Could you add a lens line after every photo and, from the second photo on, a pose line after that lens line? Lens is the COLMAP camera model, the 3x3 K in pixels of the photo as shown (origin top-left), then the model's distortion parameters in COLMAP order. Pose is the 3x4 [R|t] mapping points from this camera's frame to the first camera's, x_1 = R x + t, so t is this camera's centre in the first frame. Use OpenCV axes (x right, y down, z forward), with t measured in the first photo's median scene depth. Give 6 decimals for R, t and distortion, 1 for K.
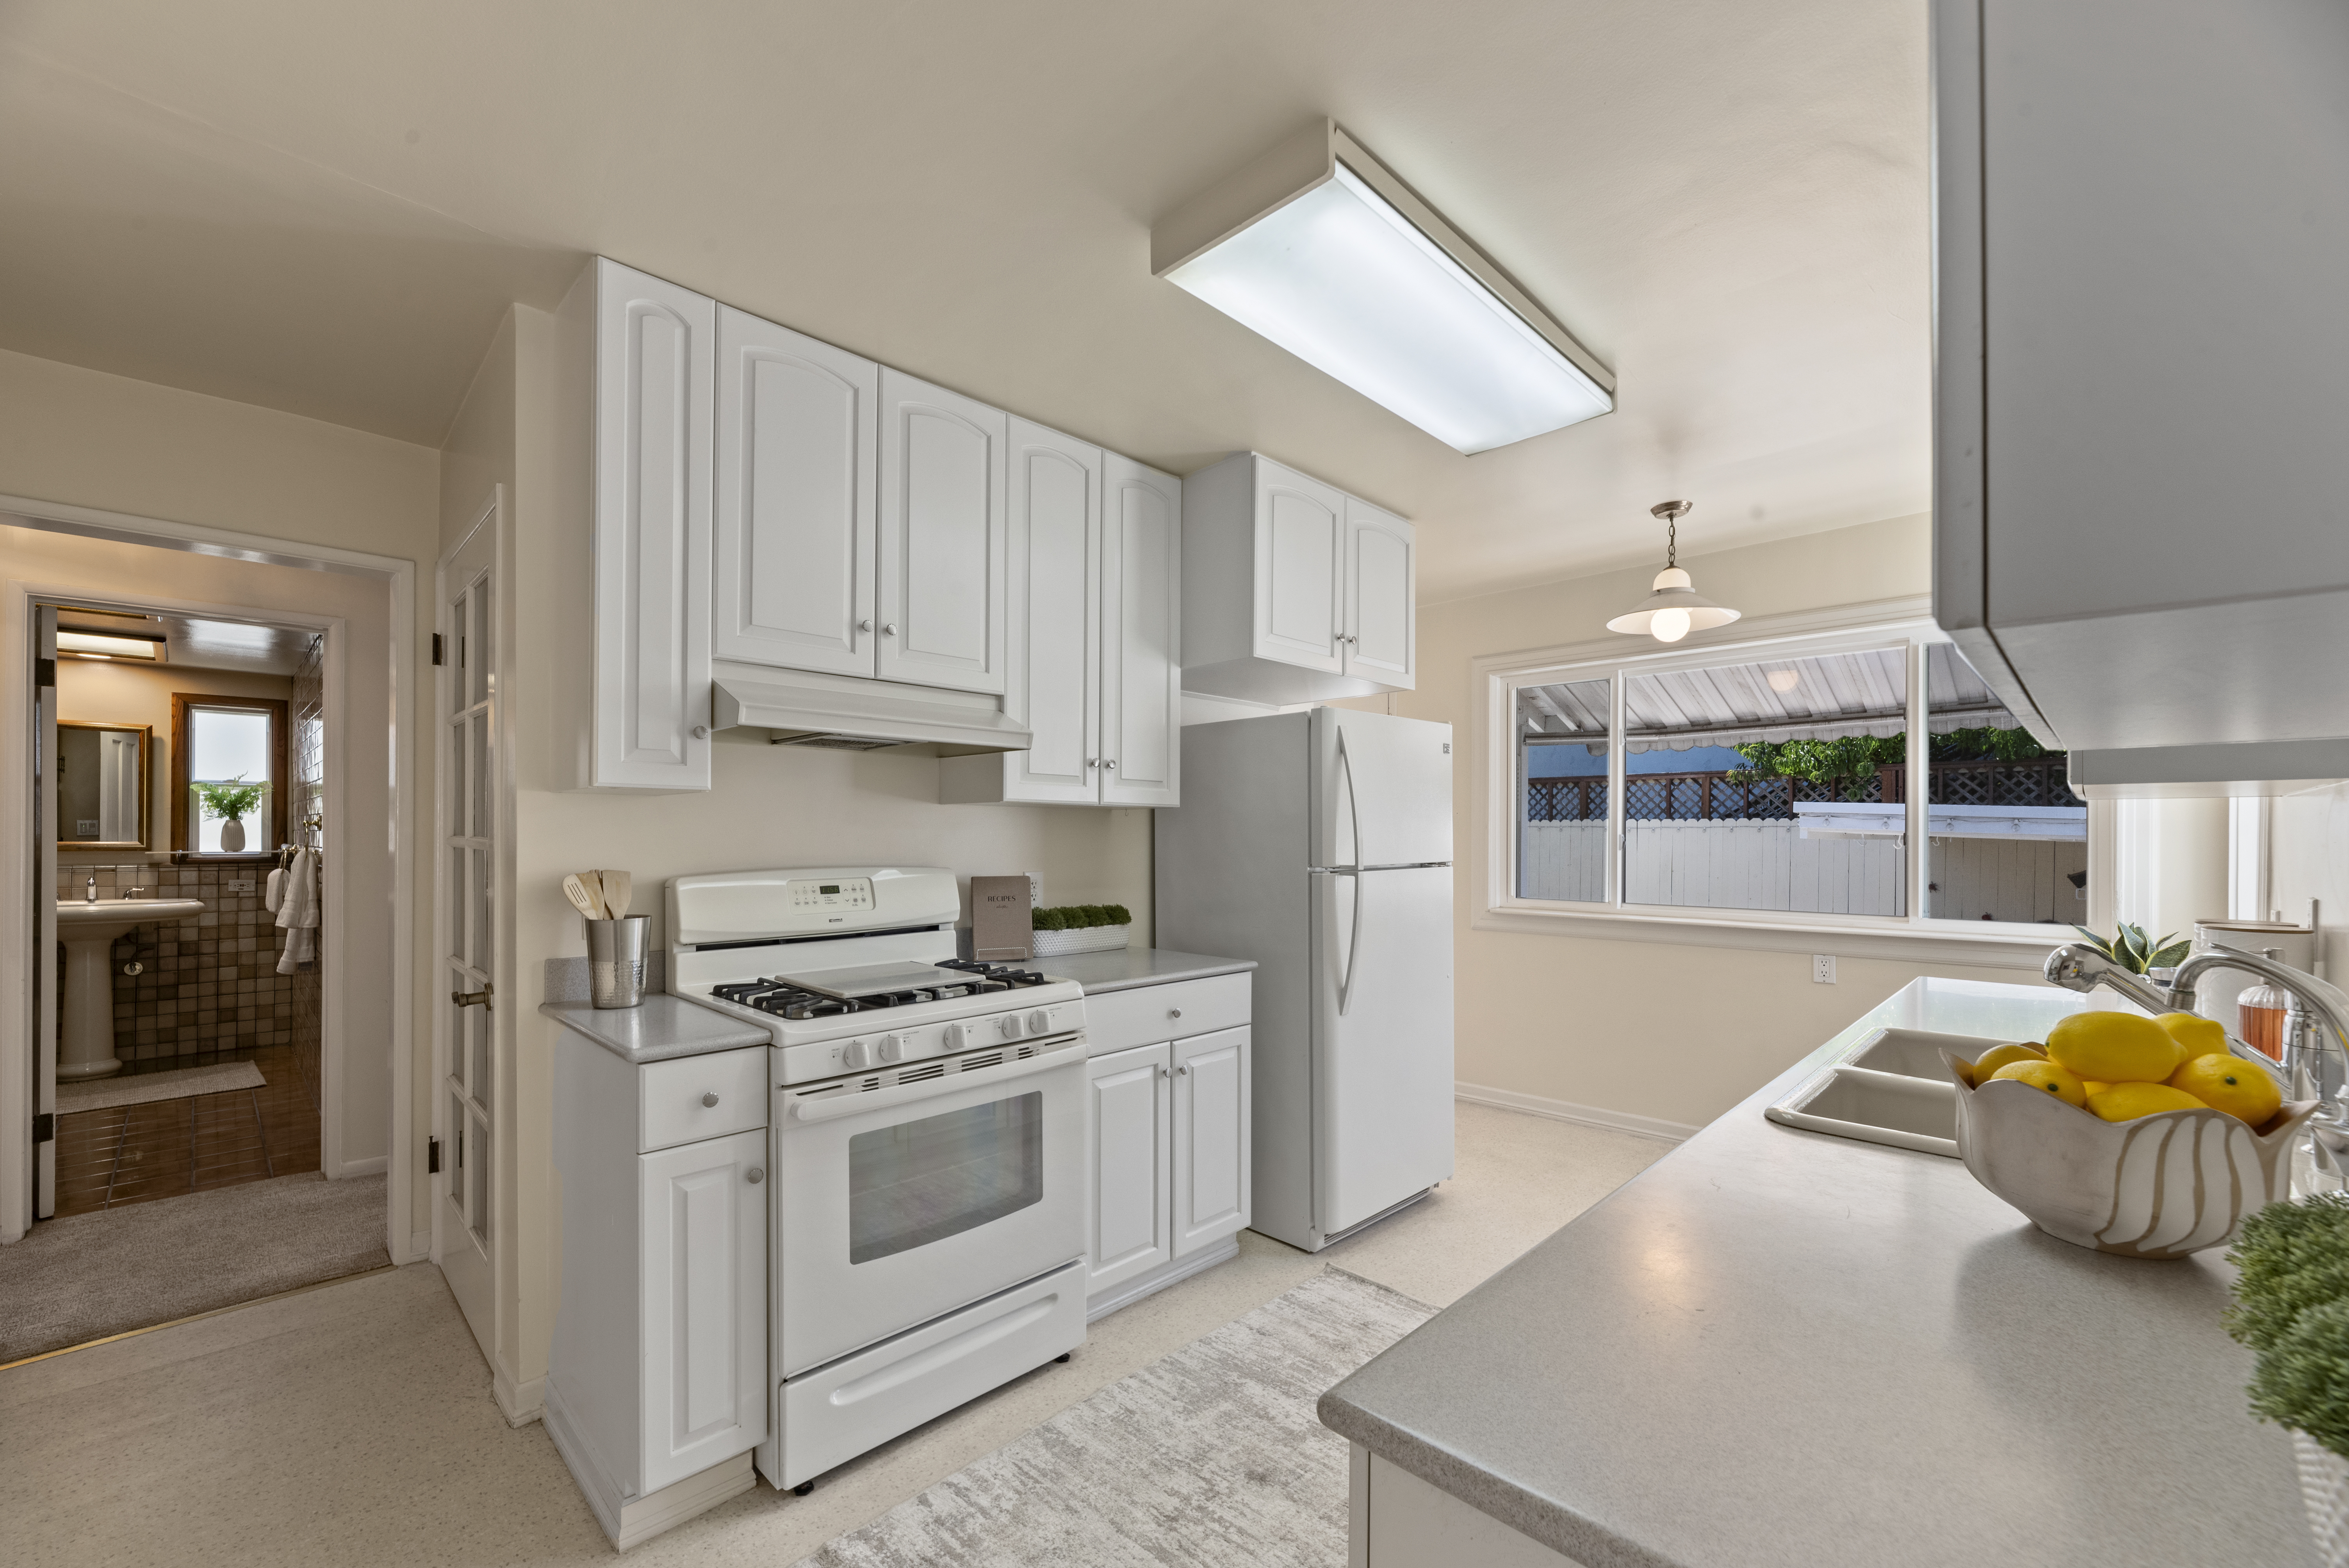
lens RADIAL K [[959.0, 0, 1171.2], [0, 959.0, 836.4], [0, 0, 1]] dist [-0.001772, 0.000382]
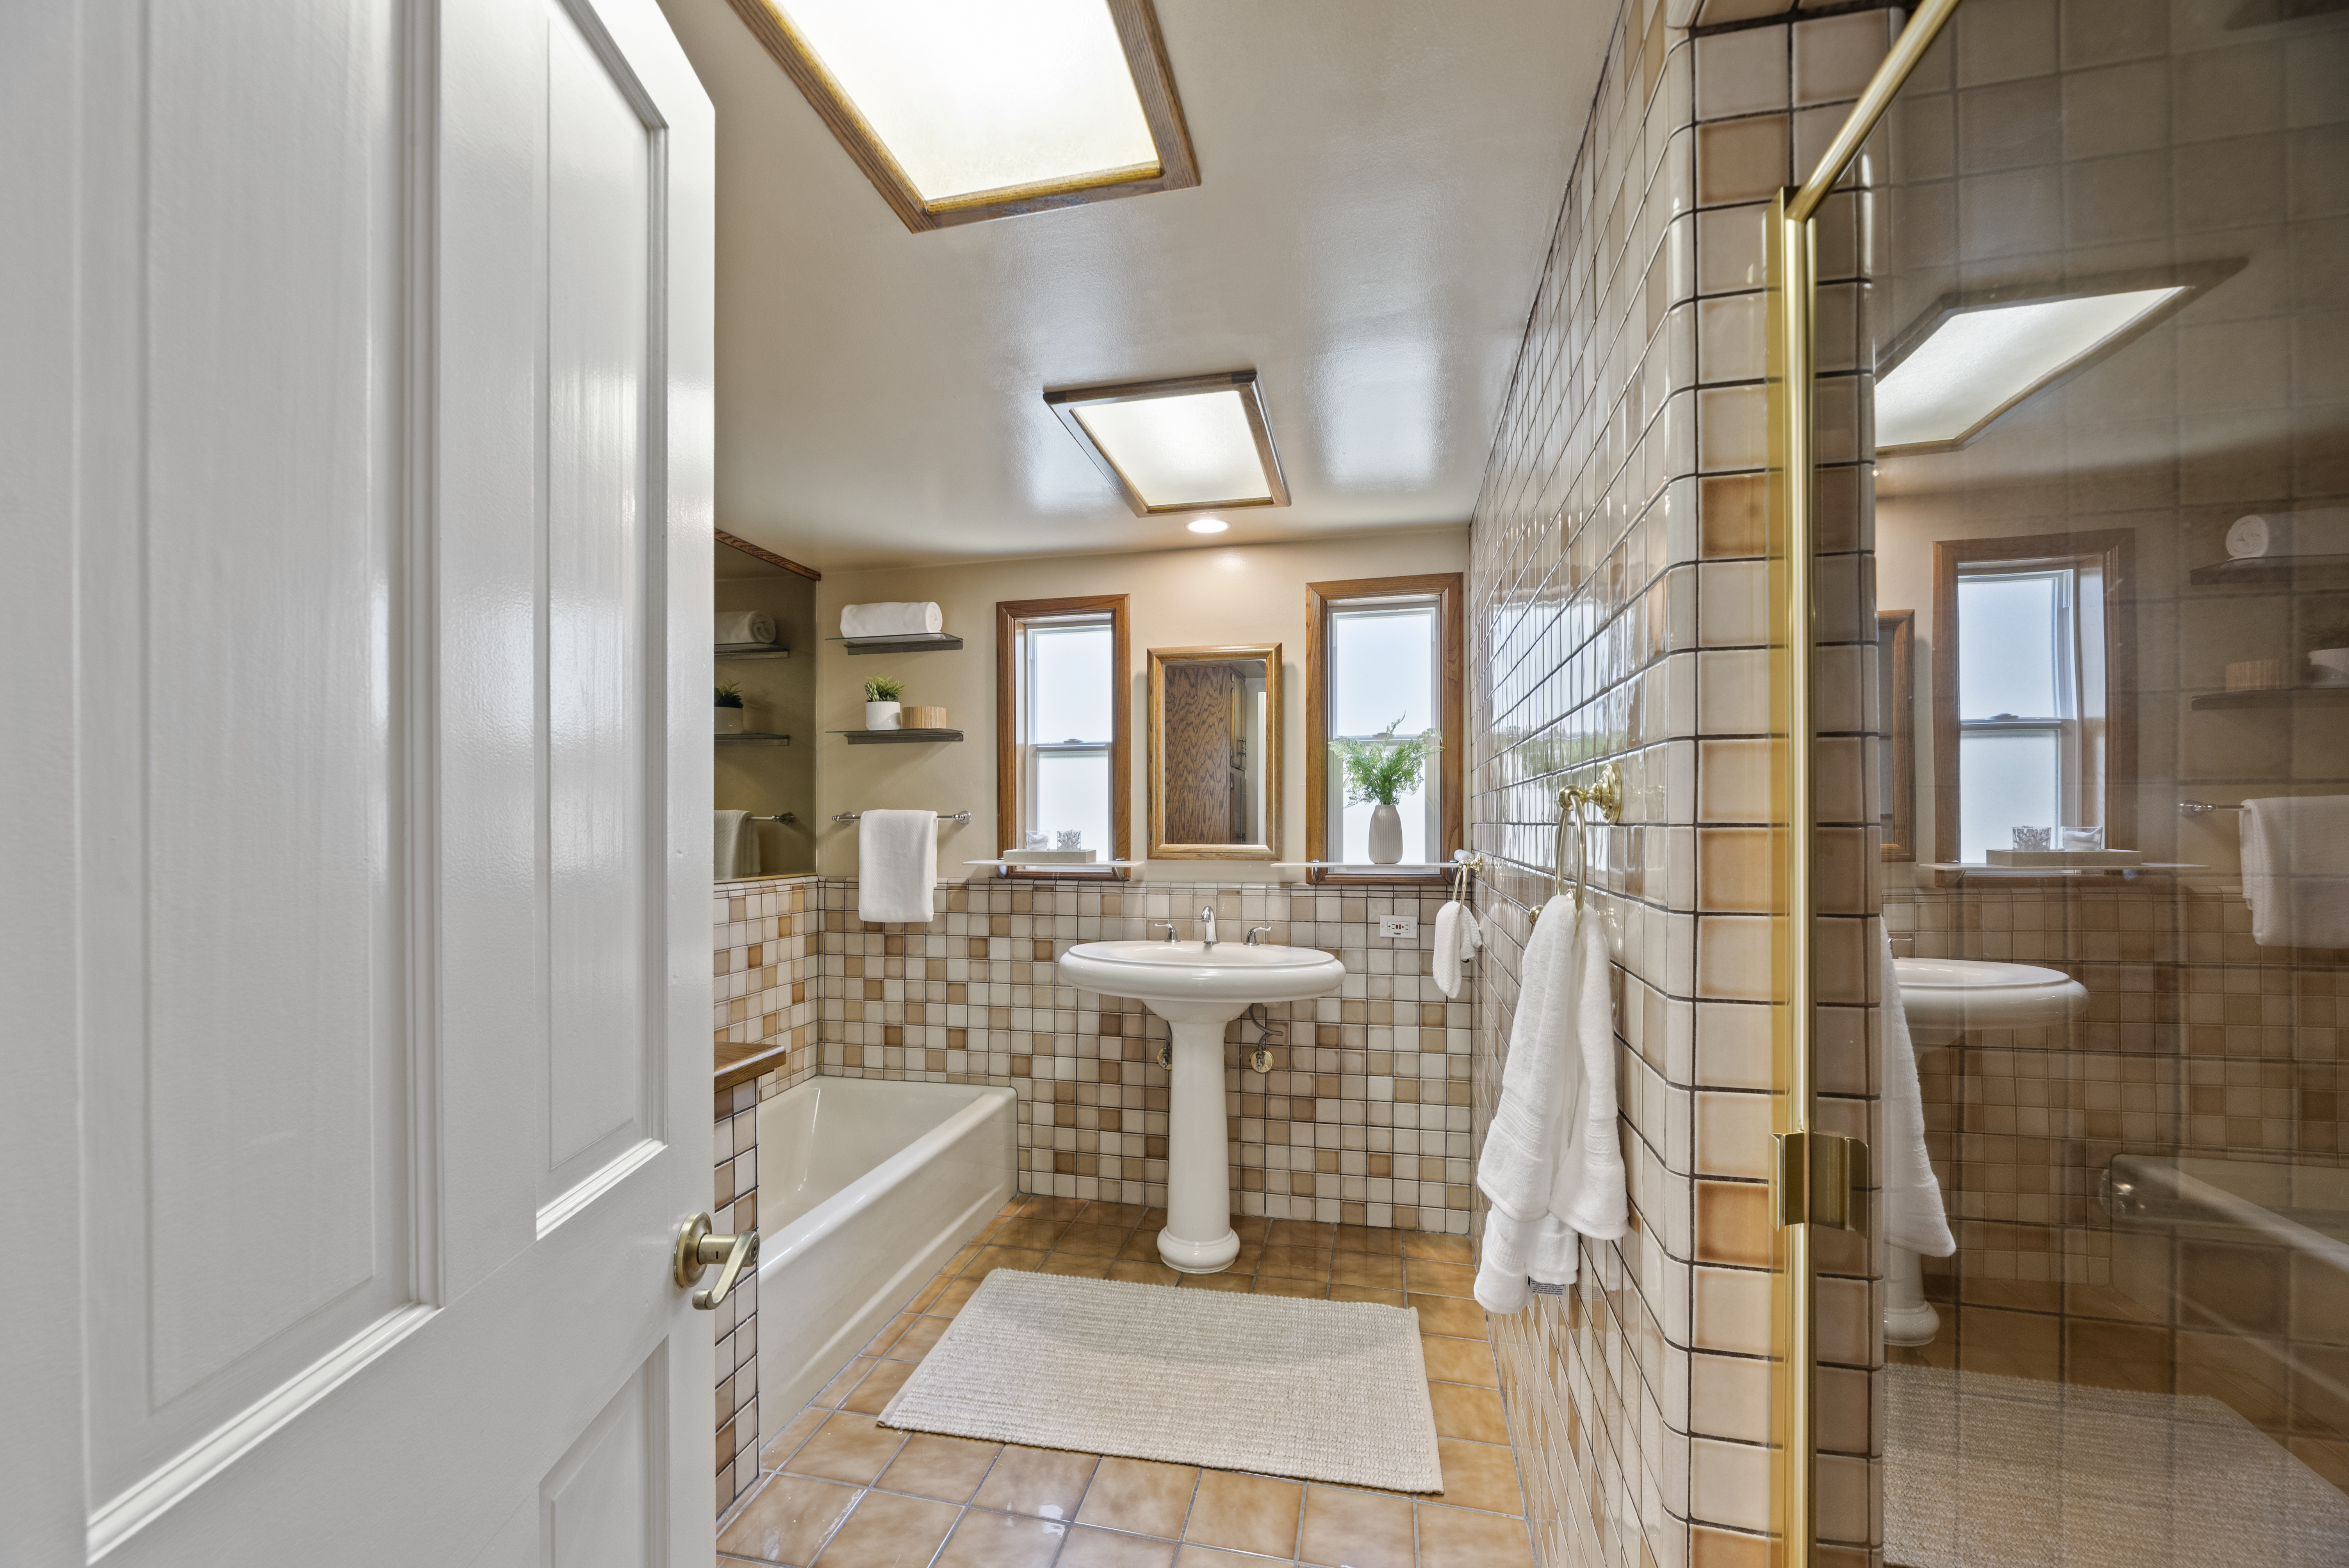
lens RADIAL K [[959.0, 0, 1150.9], [0, 959.0, 827.4], [0, 0, 1]] dist [-0.001772, 0.000382]
pose [[0.515549, -0.003177, -0.856854, -0.590975], [0.004771, 0.999988, -0.000838, -0.005041], [0.856847, -0.003656, 0.515559, 0.614265]]
